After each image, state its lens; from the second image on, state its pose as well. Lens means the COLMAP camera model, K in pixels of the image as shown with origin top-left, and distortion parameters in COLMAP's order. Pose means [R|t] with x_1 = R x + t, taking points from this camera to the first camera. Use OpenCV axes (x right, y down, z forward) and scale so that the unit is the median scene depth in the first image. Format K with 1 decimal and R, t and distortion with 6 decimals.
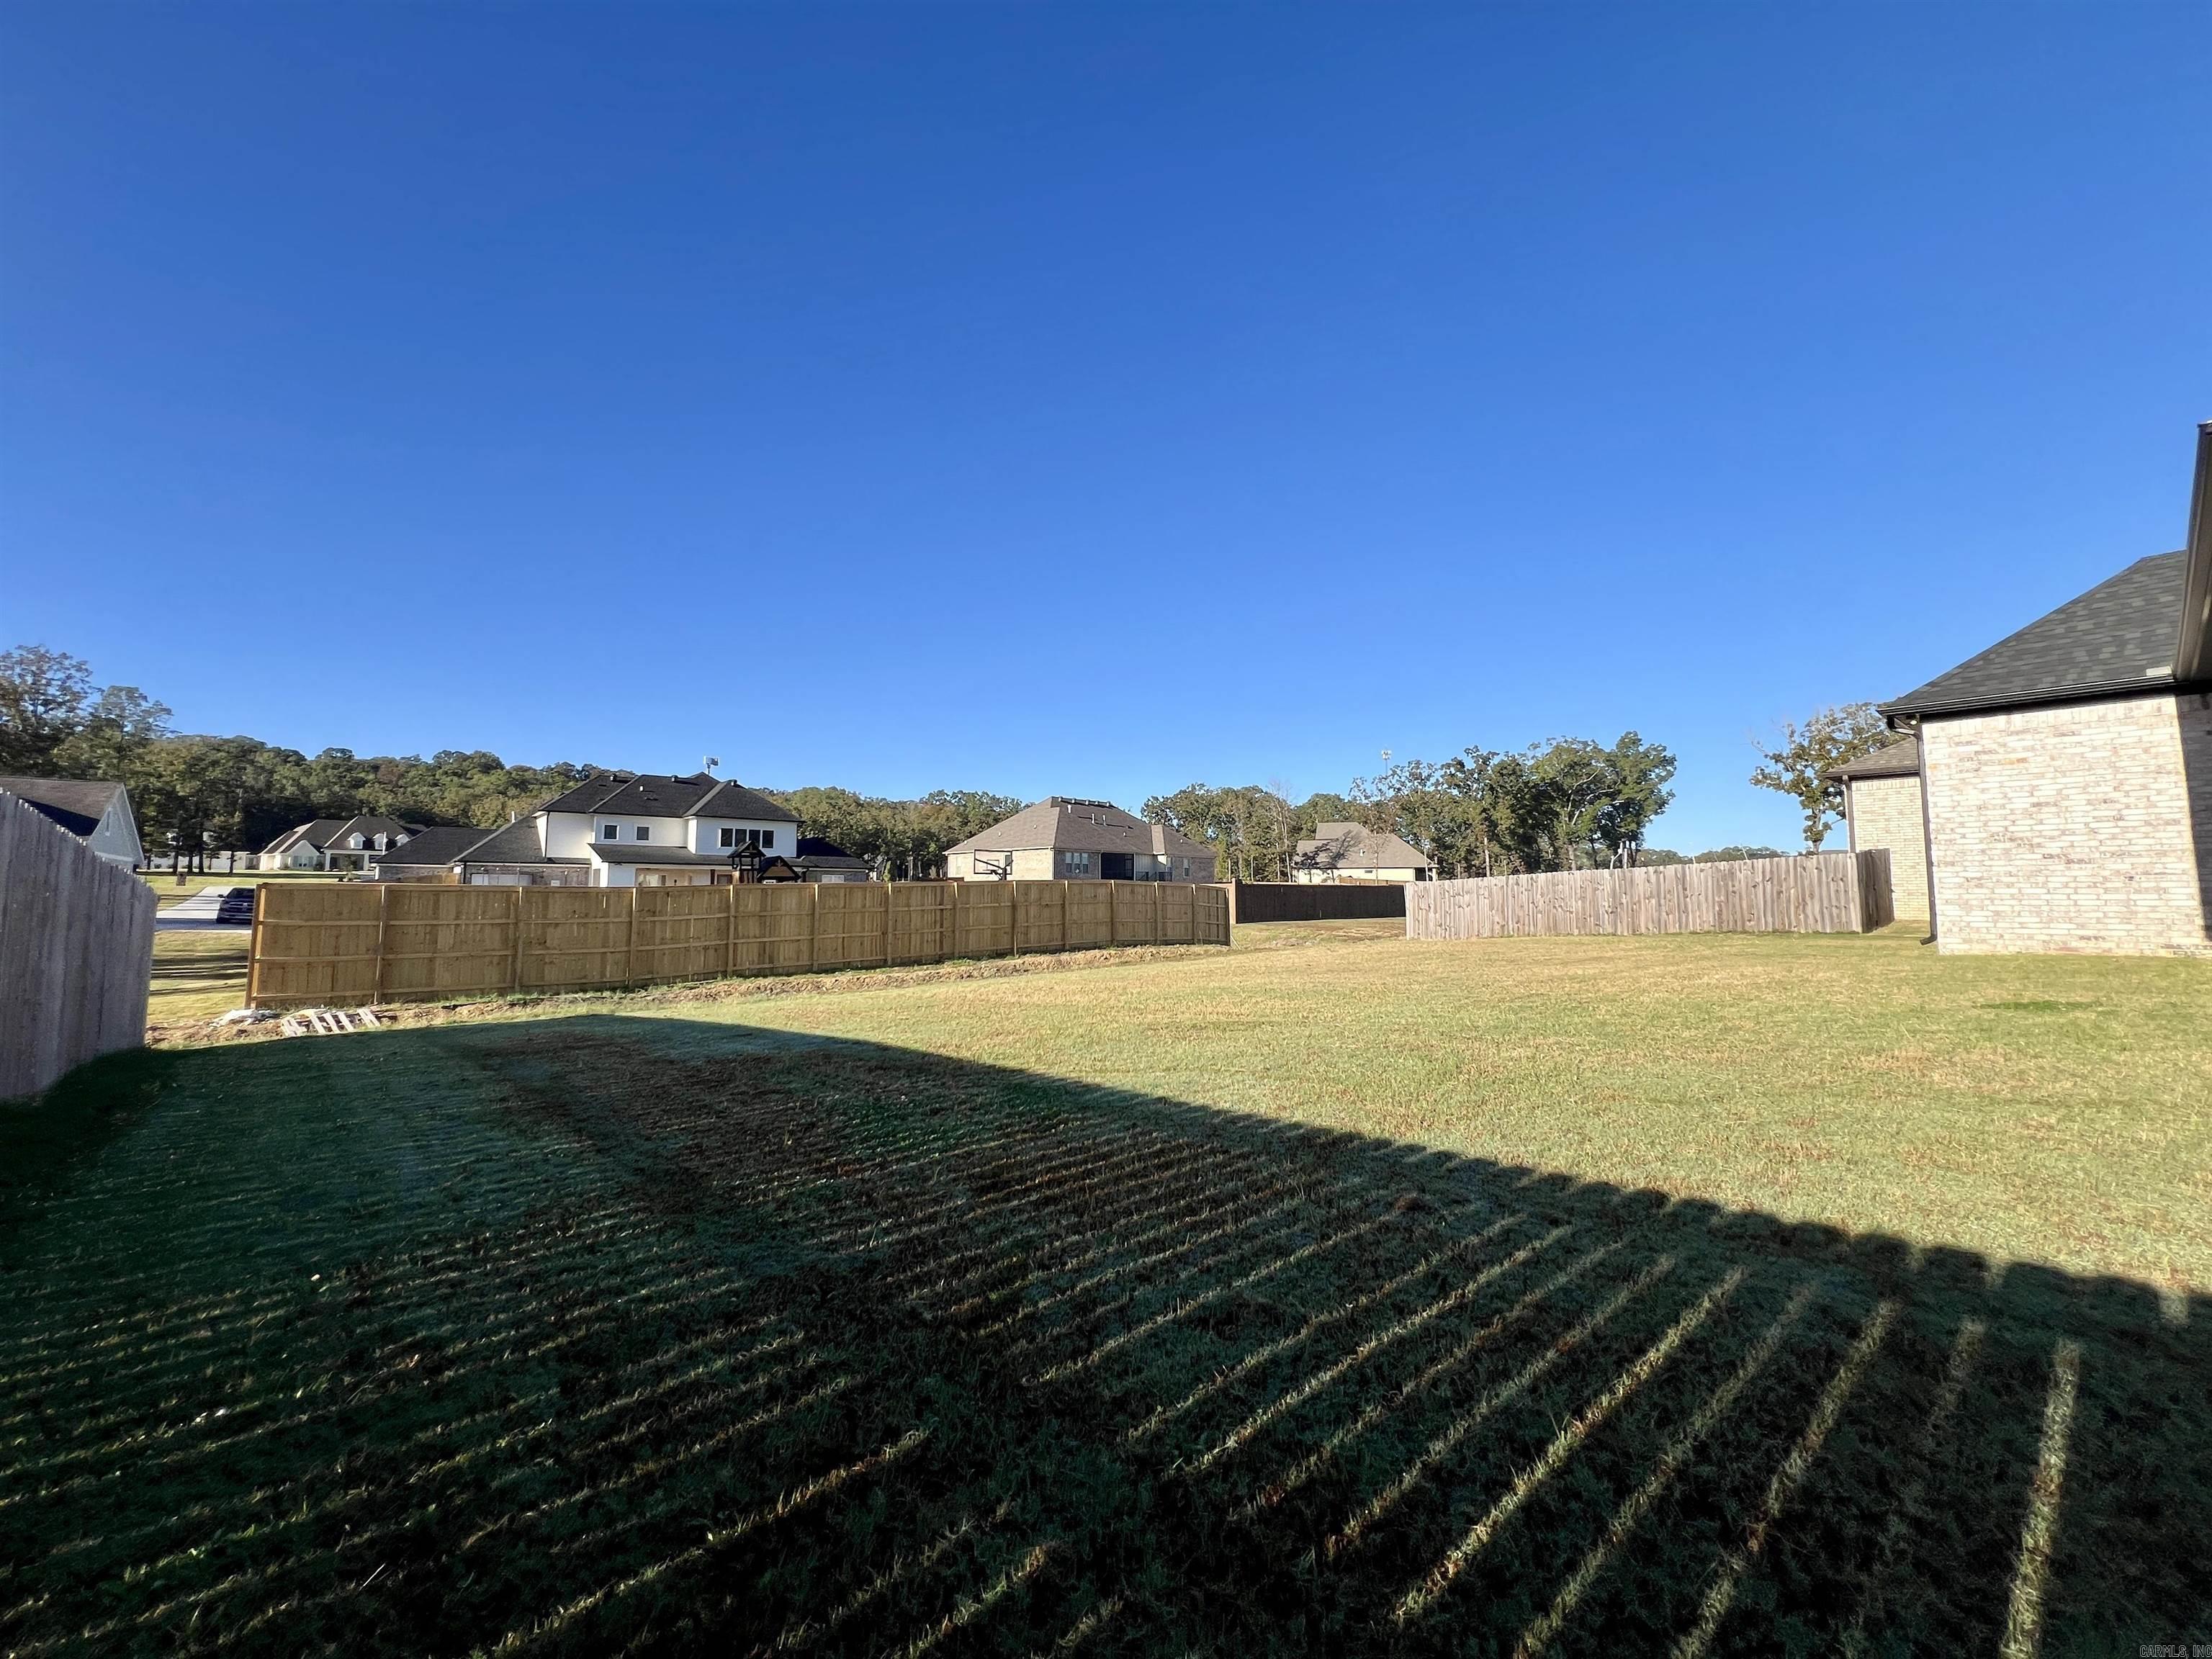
lens RADIAL K [[891.9, 0, 1099.0], [0, 891.9, 826.7], [0, 0, 1]] dist [0.000091, 0.000372]
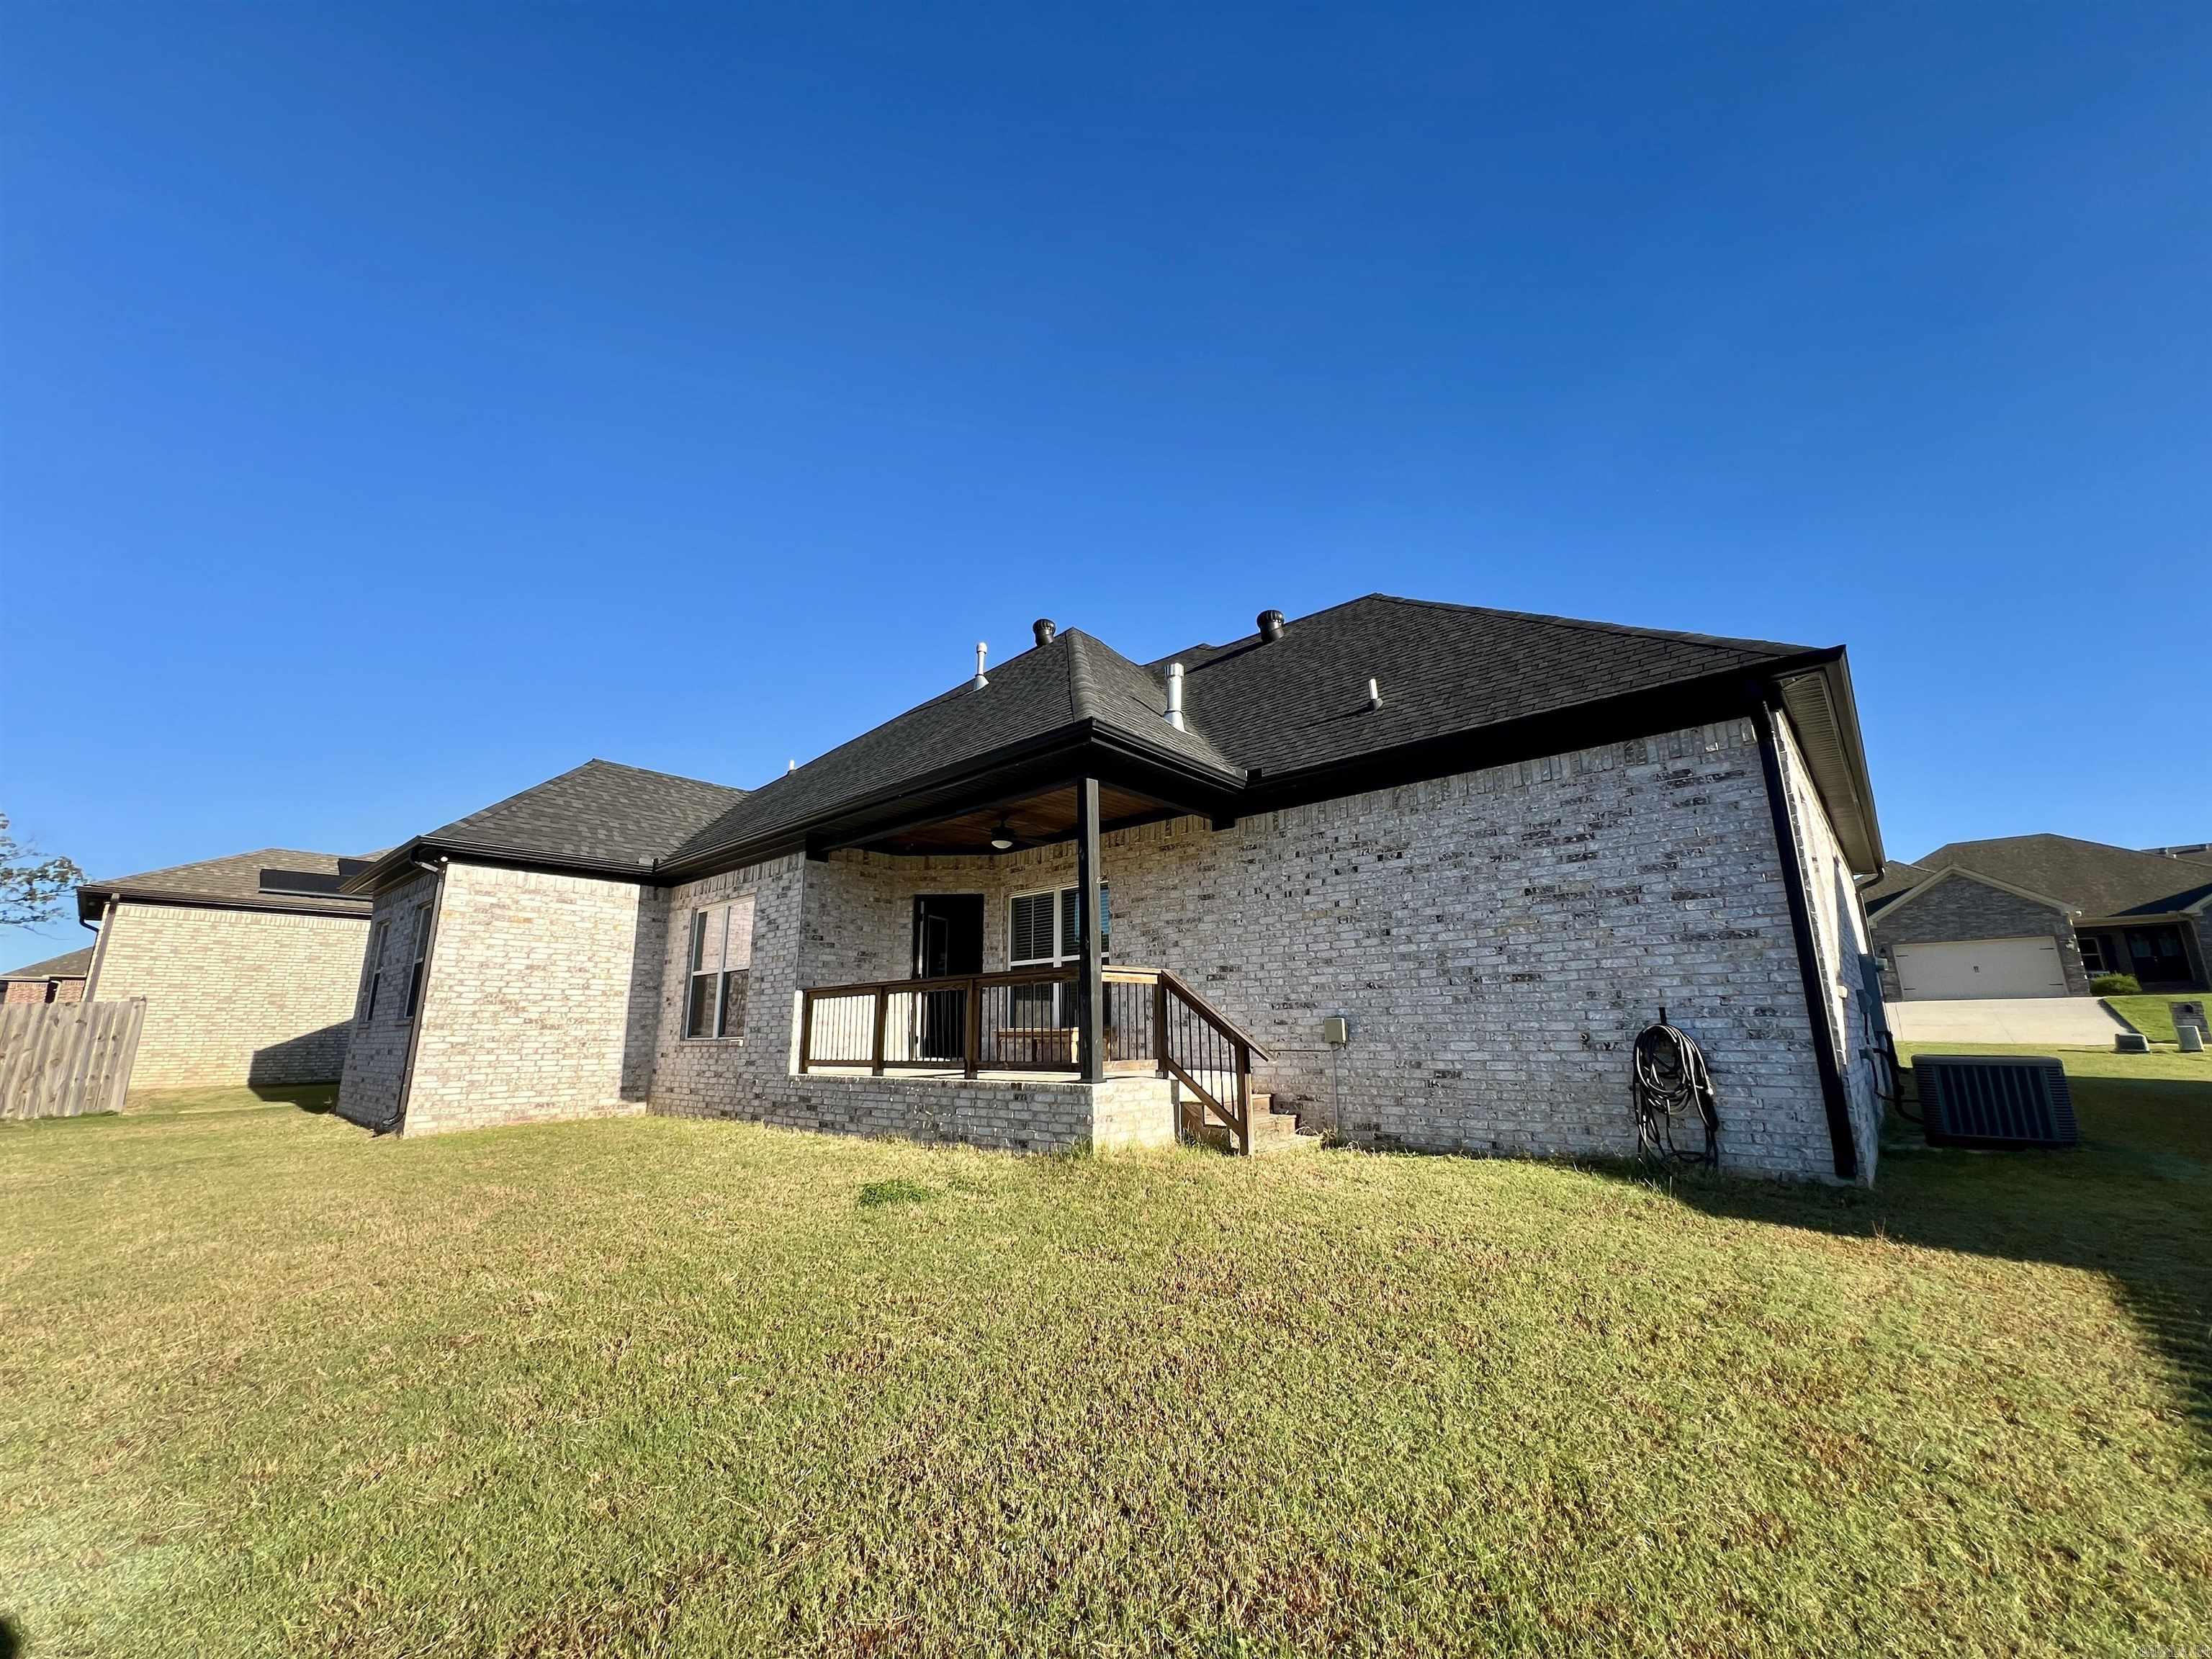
lens RADIAL K [[891.9, 0, 1103.5], [0, 891.9, 830.2], [0, 0, 1]] dist [0.000091, 0.000372]
pose [[-0.136581, 0.223426, 0.965104, -0.017612], [-0.070652, 0.969556, -0.234455, 0.014627], [-0.988106, -0.100209, -0.116638, 0.500828]]
